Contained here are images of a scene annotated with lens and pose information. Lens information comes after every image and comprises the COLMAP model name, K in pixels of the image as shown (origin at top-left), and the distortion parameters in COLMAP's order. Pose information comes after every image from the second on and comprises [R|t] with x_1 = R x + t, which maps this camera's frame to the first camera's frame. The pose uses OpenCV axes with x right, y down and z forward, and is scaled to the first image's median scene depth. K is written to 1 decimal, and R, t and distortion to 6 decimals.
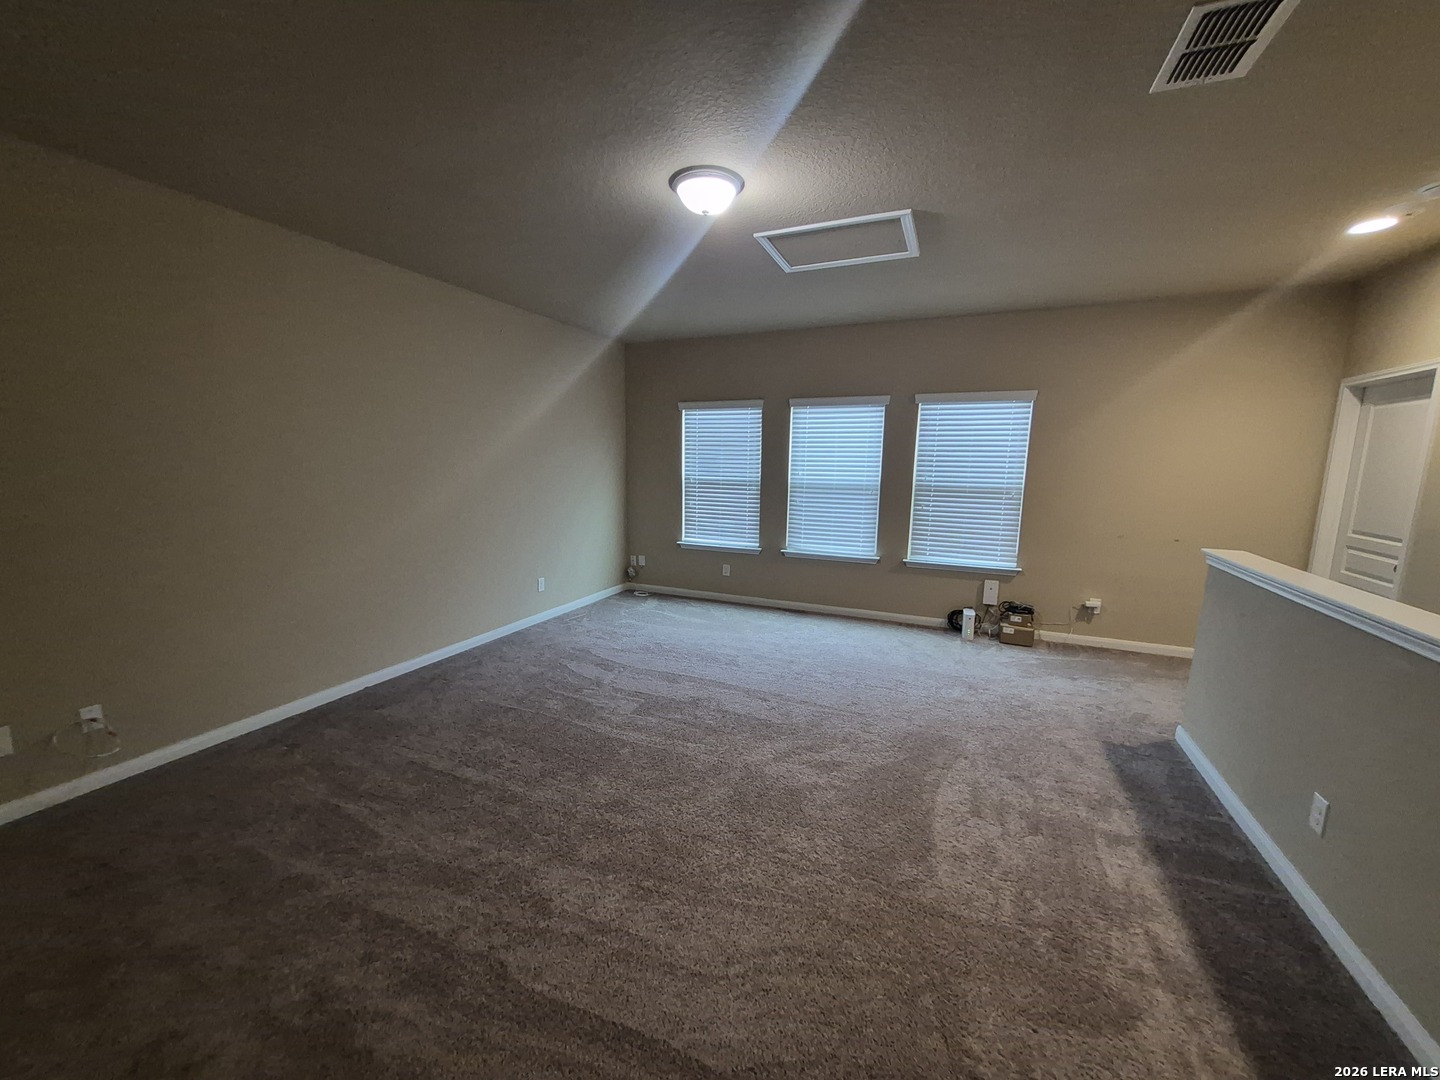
lens RADIAL K [[568.7, 0, 723.9], [0, 568.7, 543.7], [0, 0, 1]] dist [0.008866, -0.001193]
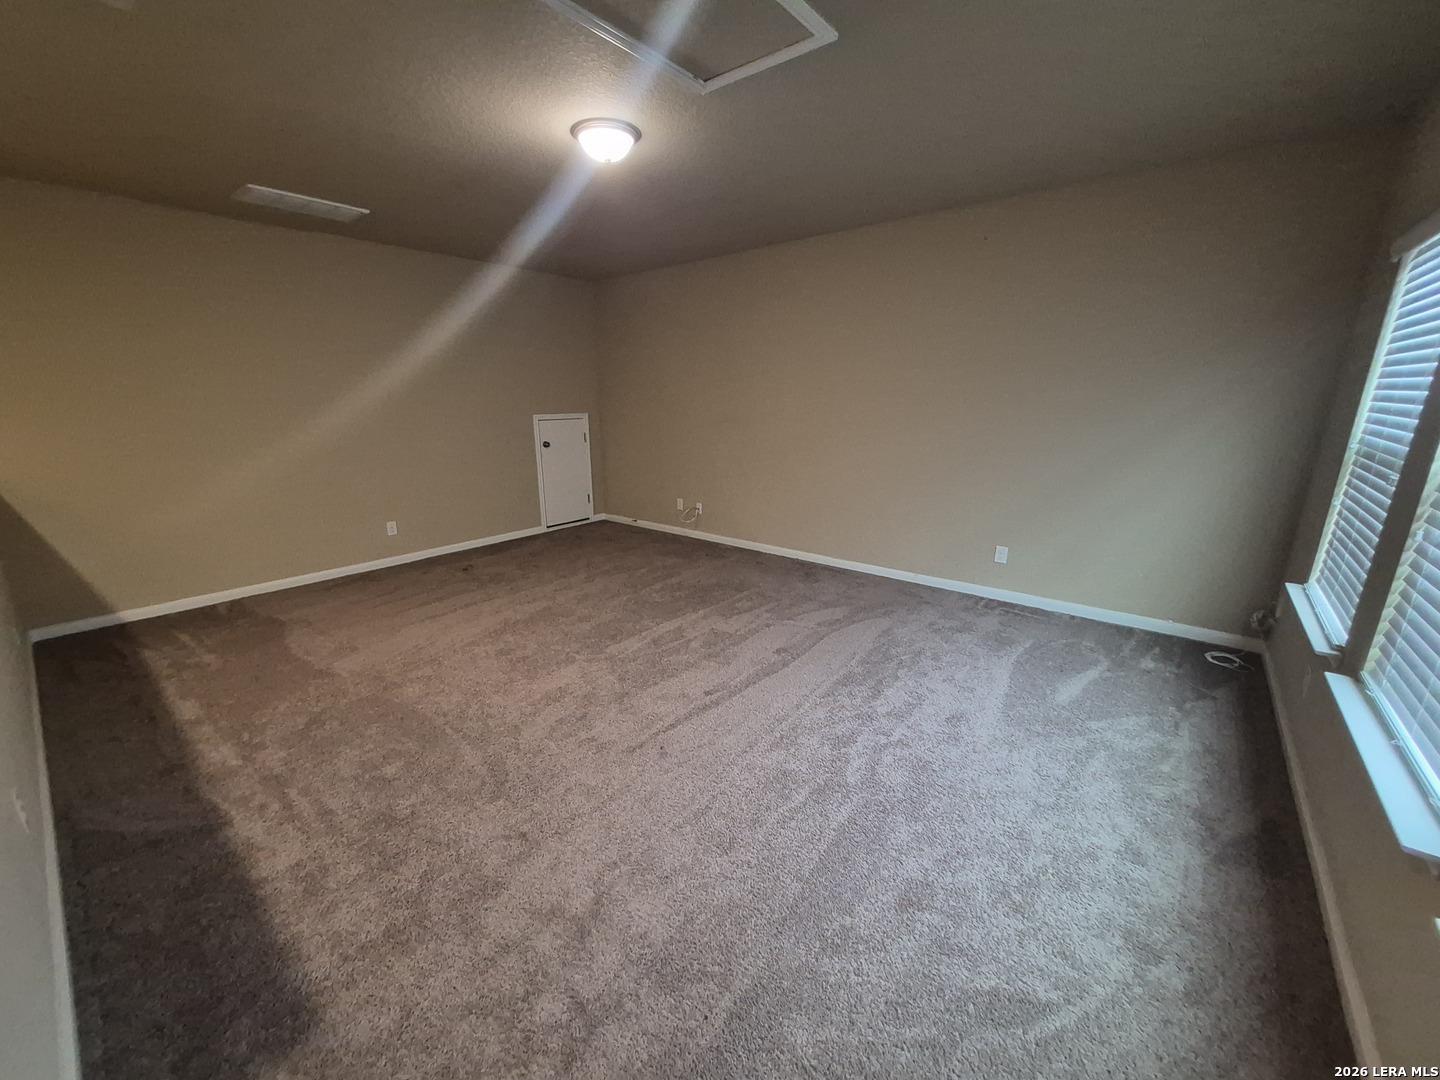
lens RADIAL K [[568.7, 0, 716.5], [0, 568.7, 538.3], [0, 0, 1]] dist [0.008866, -0.001193]
pose [[-0.254890, 0.225742, -0.940251, 0.692954], [-0.156014, 0.950028, 0.270382, -0.138274], [0.954301, 0.215610, -0.206934, 0.999774]]
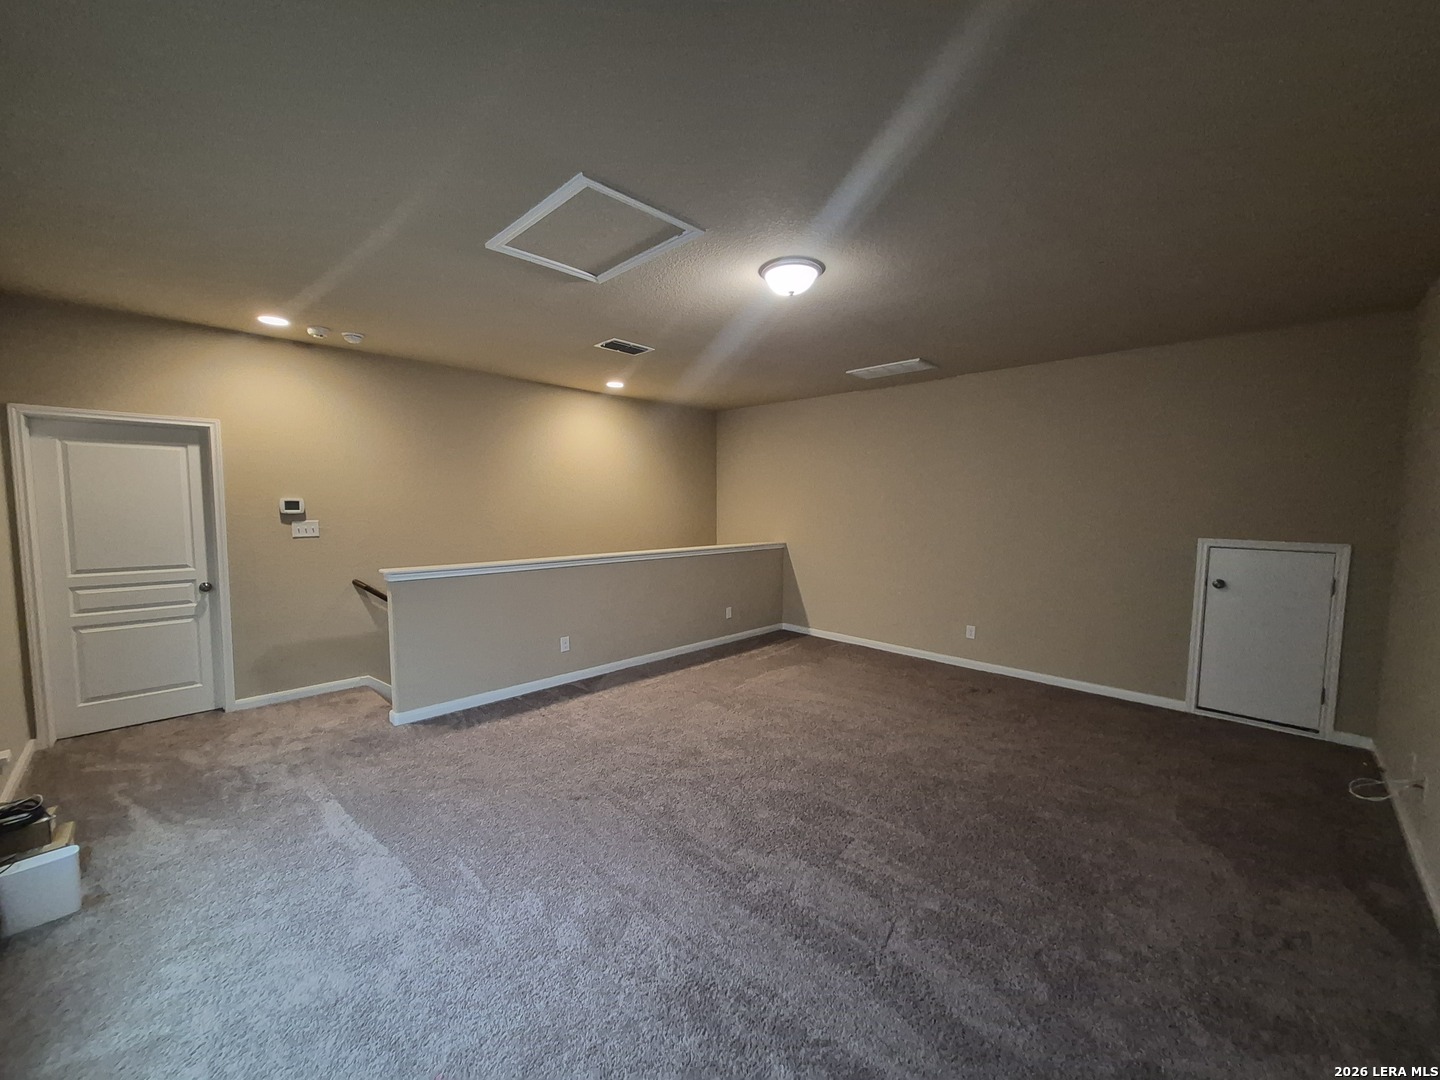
lens RADIAL K [[568.7, 0, 714.6], [0, 568.7, 541.4], [0, 0, 1]] dist [0.008866, -0.001193]
pose [[-0.937692, -0.045035, 0.344537, -0.190074], [0.034688, 0.974479, 0.221783, -0.218301], [-0.345732, 0.219915, -0.912199, 1.391319]]
